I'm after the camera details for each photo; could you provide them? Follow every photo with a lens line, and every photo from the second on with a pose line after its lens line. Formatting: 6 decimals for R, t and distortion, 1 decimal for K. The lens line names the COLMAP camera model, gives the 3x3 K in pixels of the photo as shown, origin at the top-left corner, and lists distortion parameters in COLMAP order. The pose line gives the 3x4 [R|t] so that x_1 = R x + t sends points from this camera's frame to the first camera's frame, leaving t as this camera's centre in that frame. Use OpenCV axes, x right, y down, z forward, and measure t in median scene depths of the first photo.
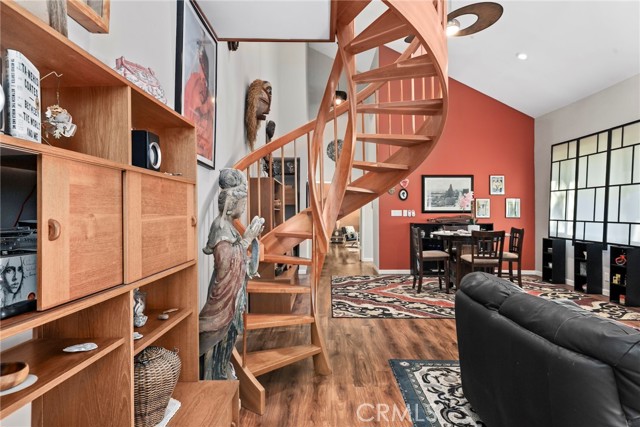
lens RADIAL K [[377.6, 0, 318.0], [0, 377.6, 210.7], [0, 0, 1]] dist [-0.037315, 0.000255]
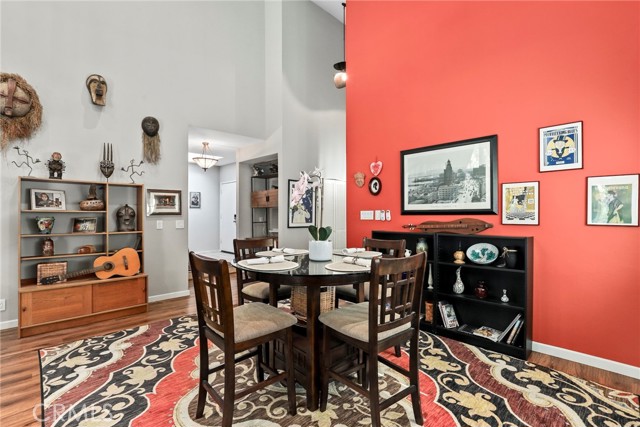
lens RADIAL K [[289.5, 0, 318.9], [0, 289.5, 216.1], [0, 0, 1]] dist [-0.009602, 0.000794]
pose [[0.716440, -0.001439, -0.697647, 0.614079], [0.006344, 0.999970, 0.004453, 0.006583], [0.697620, -0.007617, 0.716428, 0.697763]]
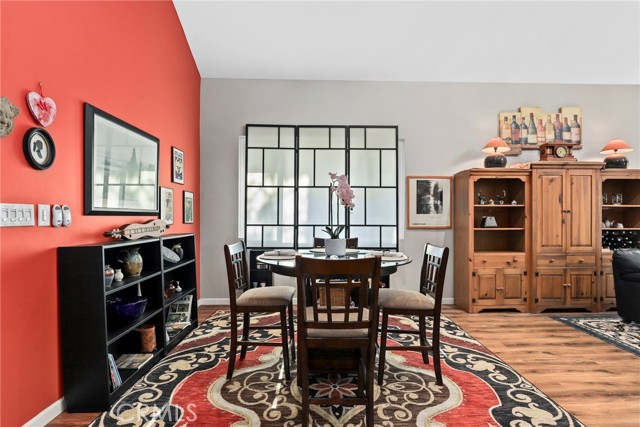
lens RADIAL K [[325.2, 0, 319.0], [0, 325.2, 220.9], [0, 0, 1]] dist [-0.007036, -0.000474]
pose [[-0.036514, -0.014044, 0.999234, -0.030342], [-0.006243, 0.999885, 0.013825, 0.007511], [-0.999314, -0.005733, -0.036598, 0.969787]]
